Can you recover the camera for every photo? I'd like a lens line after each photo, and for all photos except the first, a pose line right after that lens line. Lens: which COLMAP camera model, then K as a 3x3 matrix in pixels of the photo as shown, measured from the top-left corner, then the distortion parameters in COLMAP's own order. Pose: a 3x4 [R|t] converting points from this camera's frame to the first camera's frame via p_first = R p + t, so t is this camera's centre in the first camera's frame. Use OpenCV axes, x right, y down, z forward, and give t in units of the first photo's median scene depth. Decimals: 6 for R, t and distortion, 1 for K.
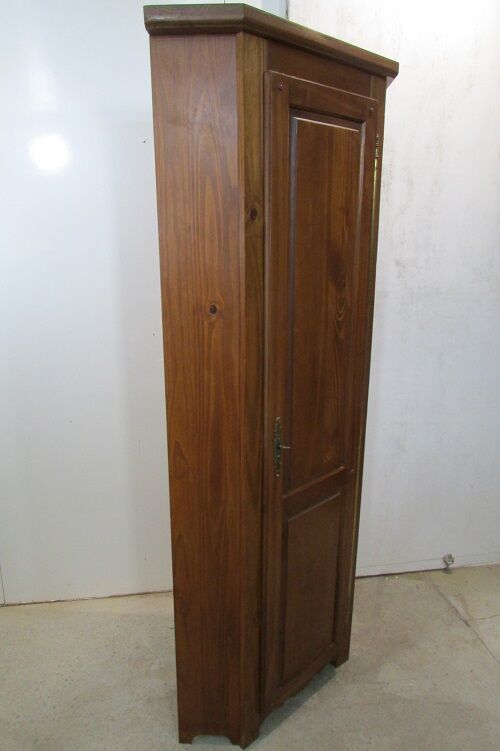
lens RADIAL K [[538.0, 0, 253.8], [0, 538.0, 378.3], [0, 0, 1]] dist [-0.014830, 0.000128]
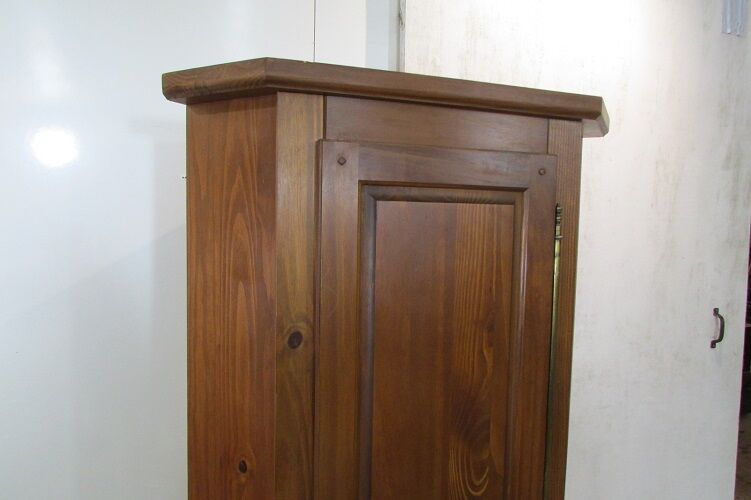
lens RADIAL K [[538.0, 0, 374.8], [0, 538.0, 257.5], [0, 0, 1]] dist [-0.014830, 0.000128]
pose [[0.909890, 0.051169, -0.411682, 0.311195], [-0.135356, 0.974674, -0.178016, -0.263426], [0.392147, 0.217698, 0.893772, 0.376799]]
